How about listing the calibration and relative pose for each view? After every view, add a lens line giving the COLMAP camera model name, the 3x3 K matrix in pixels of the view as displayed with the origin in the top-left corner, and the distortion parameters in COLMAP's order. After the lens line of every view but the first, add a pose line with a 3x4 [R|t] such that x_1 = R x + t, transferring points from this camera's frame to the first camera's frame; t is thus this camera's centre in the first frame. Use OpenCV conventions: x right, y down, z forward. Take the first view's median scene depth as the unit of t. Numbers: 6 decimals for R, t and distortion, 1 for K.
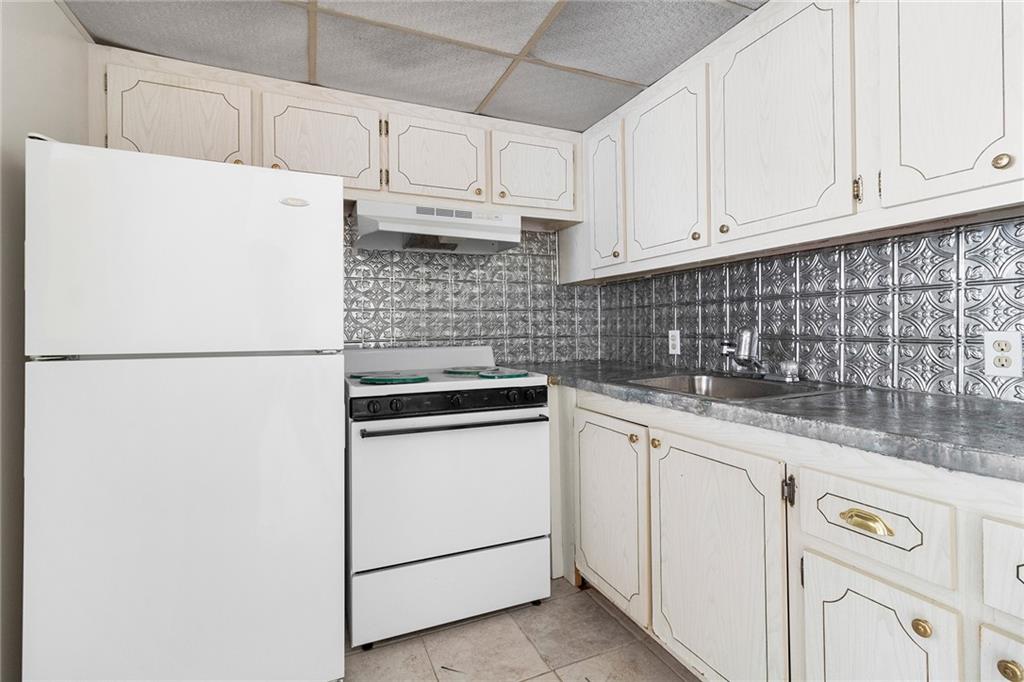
lens RADIAL K [[471.2, 0, 508.8], [0, 471.2, 330.3], [0, 0, 1]] dist [0.007684, 0.000745]
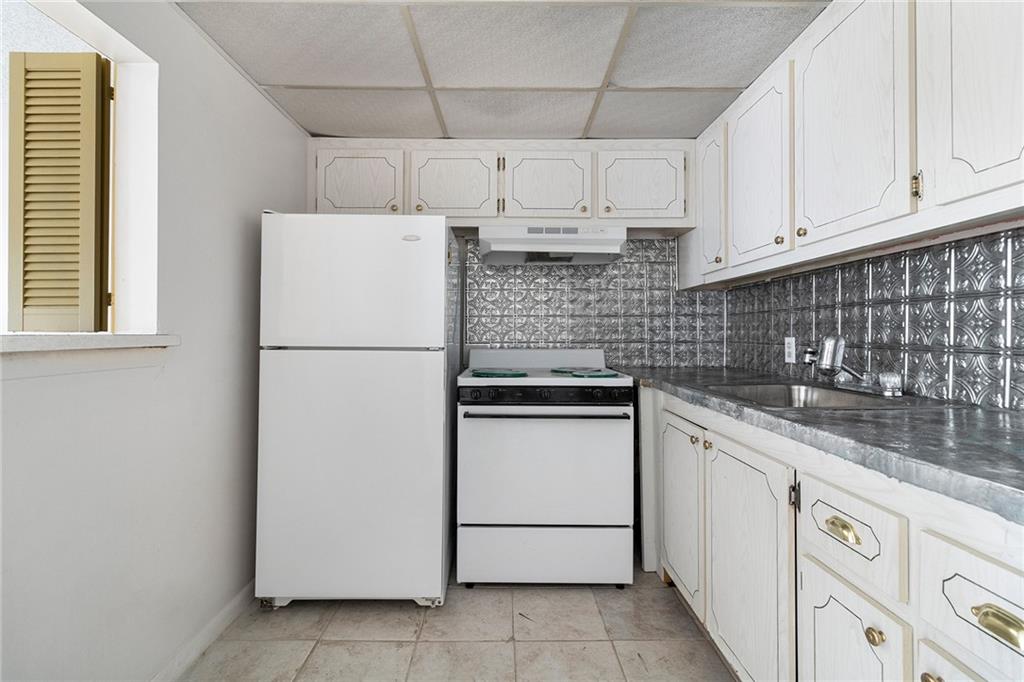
lens RADIAL K [[471.2, 0, 509.5], [0, 471.2, 333.8], [0, 0, 1]] dist [0.007684, 0.000745]
pose [[0.921431, 0.012796, -0.388331, 0.267012], [-0.013107, 0.999912, 0.001848, -0.001723], [0.388320, 0.003387, 0.921518, -0.109534]]
